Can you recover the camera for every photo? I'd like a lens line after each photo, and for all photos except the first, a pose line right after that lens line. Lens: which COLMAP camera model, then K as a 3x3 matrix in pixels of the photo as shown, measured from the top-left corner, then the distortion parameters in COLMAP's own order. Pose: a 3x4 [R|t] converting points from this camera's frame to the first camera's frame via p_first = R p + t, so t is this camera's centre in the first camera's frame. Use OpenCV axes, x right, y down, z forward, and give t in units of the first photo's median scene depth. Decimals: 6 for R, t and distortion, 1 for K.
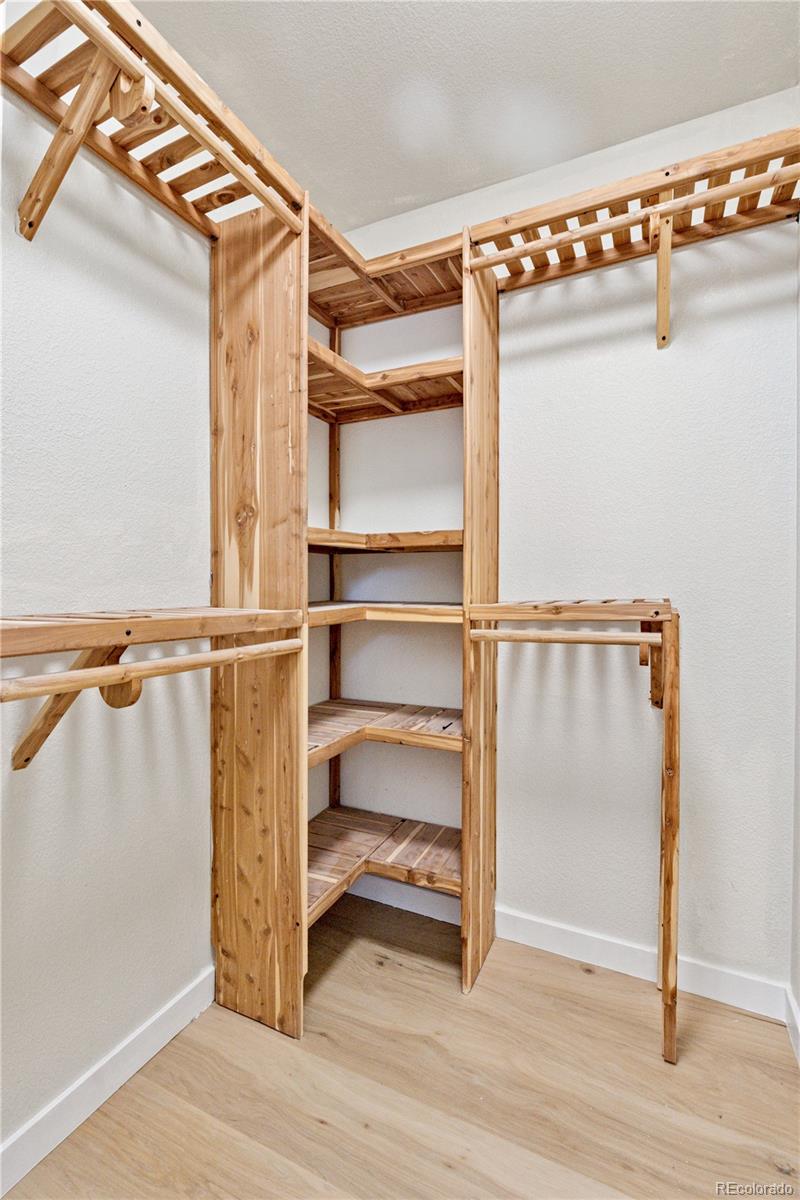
lens RADIAL K [[536.2, 0, 401.5], [0, 536.2, 592.7], [0, 0, 1]] dist [-0.016888, 0.002244]
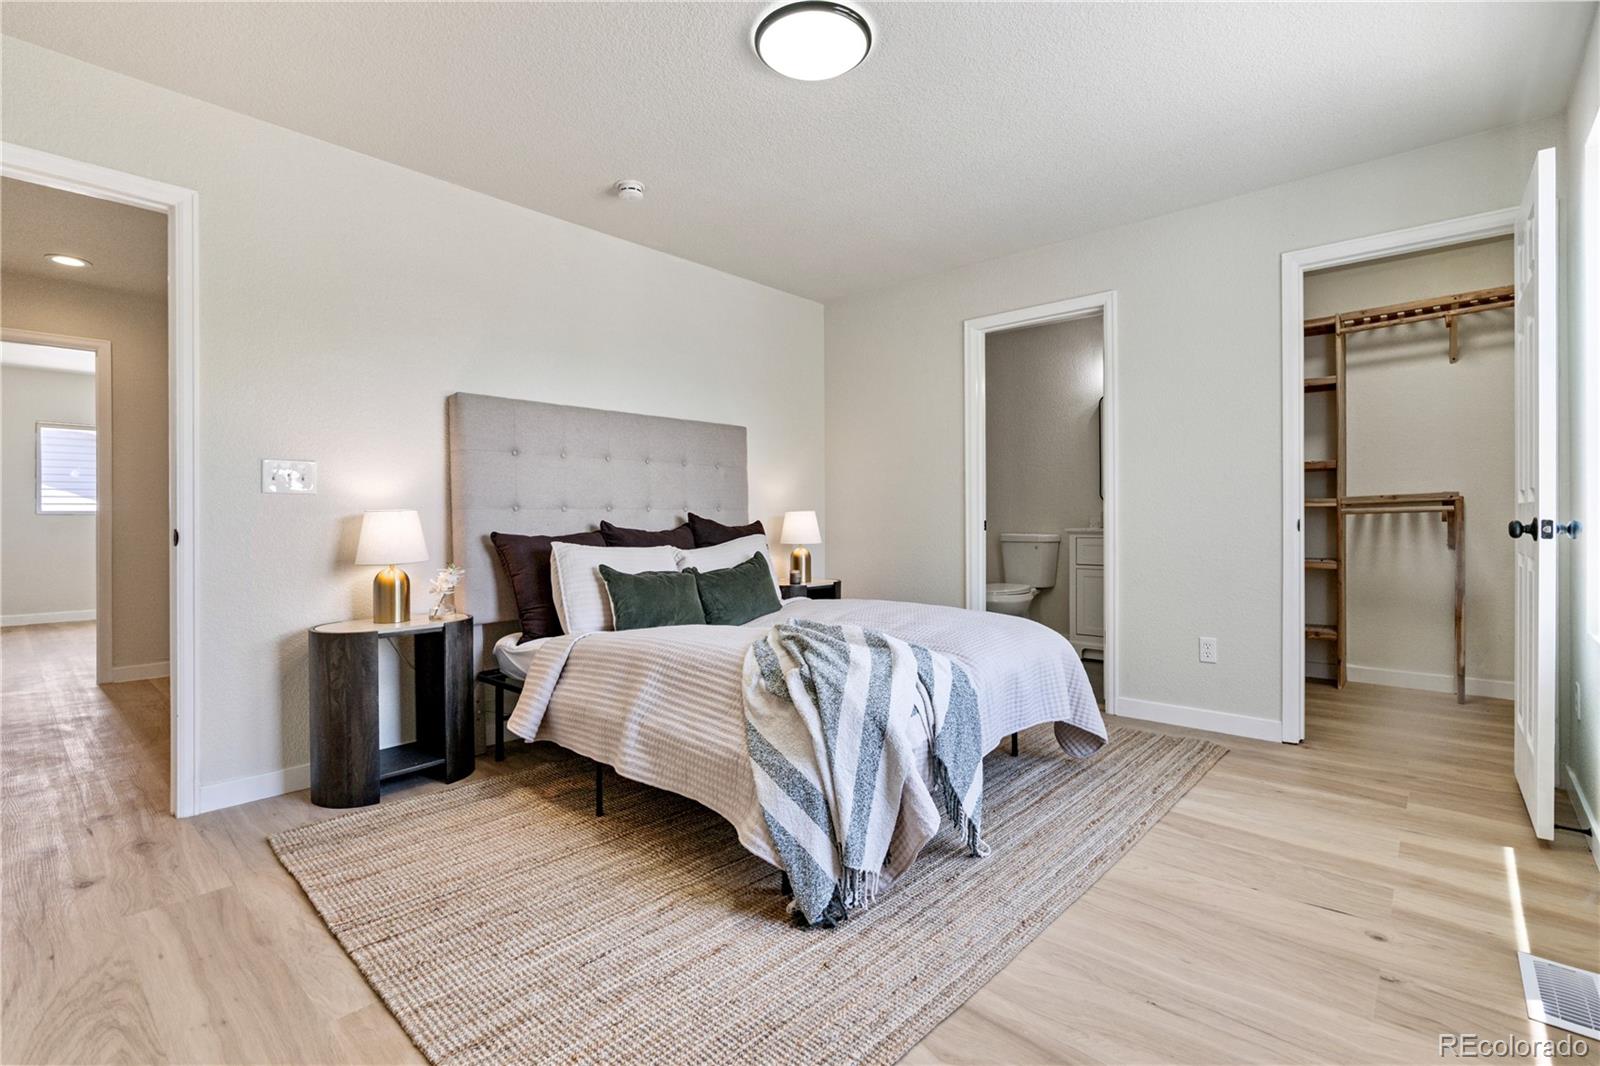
lens RADIAL K [[714.9, 0, 799.3], [0, 714.9, 535.4], [0, 0, 1]] dist [-0.016888, 0.002244]
pose [[0.958531, -0.001185, -0.284985, -1.088463], [-0.001581, 0.999954, -0.009475, 0.198128], [0.284983, 0.009532, 0.958485, -2.189812]]
